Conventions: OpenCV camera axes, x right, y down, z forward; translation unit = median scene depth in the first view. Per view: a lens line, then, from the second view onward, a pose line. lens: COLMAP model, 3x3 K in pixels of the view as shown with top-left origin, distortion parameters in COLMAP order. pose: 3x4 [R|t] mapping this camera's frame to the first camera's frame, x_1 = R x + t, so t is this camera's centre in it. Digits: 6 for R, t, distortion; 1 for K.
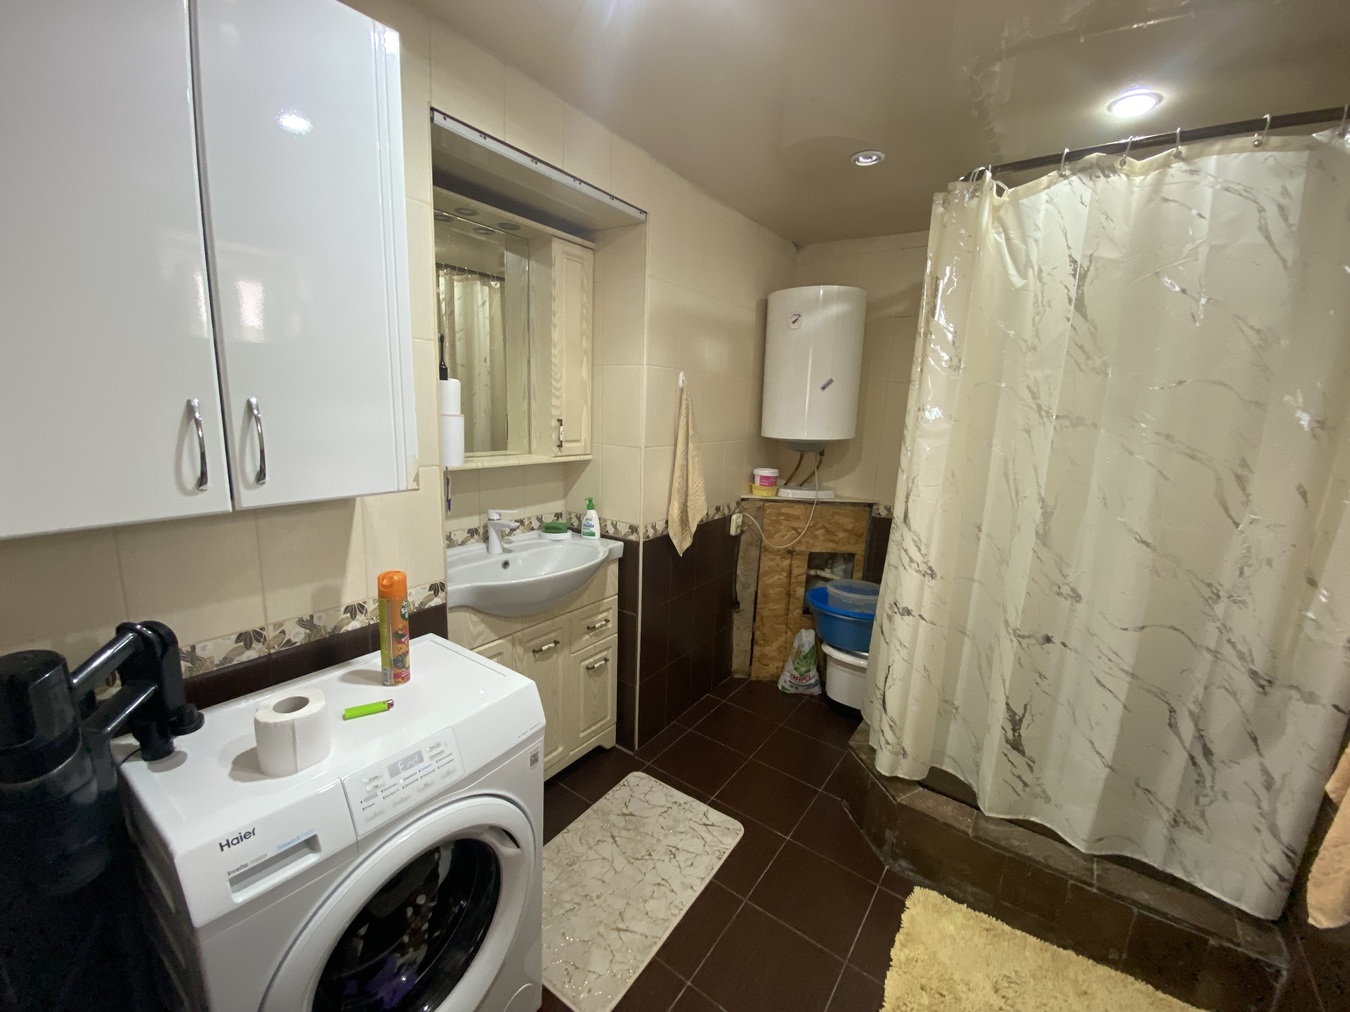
lens RADIAL K [[554.1, 0, 671.1], [0, 554.1, 508.0], [0, 0, 1]] dist [0.027815, -0.024343]
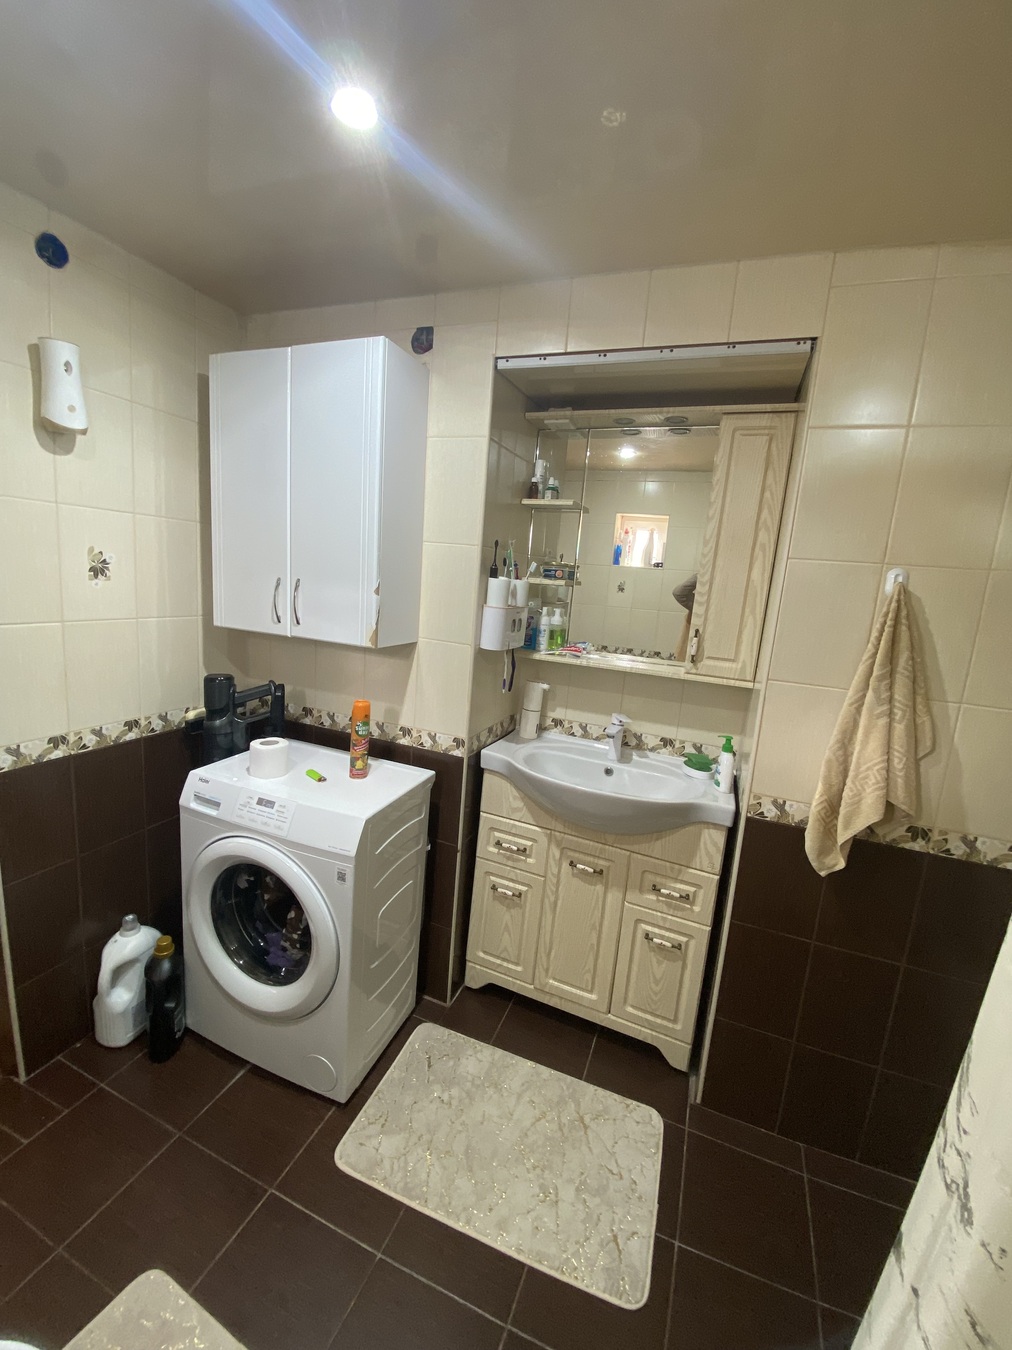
lens RADIAL K [[554.1, 0, 496.5], [0, 554.1, 666.3], [0, 0, 1]] dist [0.027815, -0.024343]
pose [[0.232659, 0.147571, -0.961297, 0.552777], [-0.252569, 0.963677, 0.086808, -0.107473], [0.939190, 0.222598, 0.261480, 0.535438]]
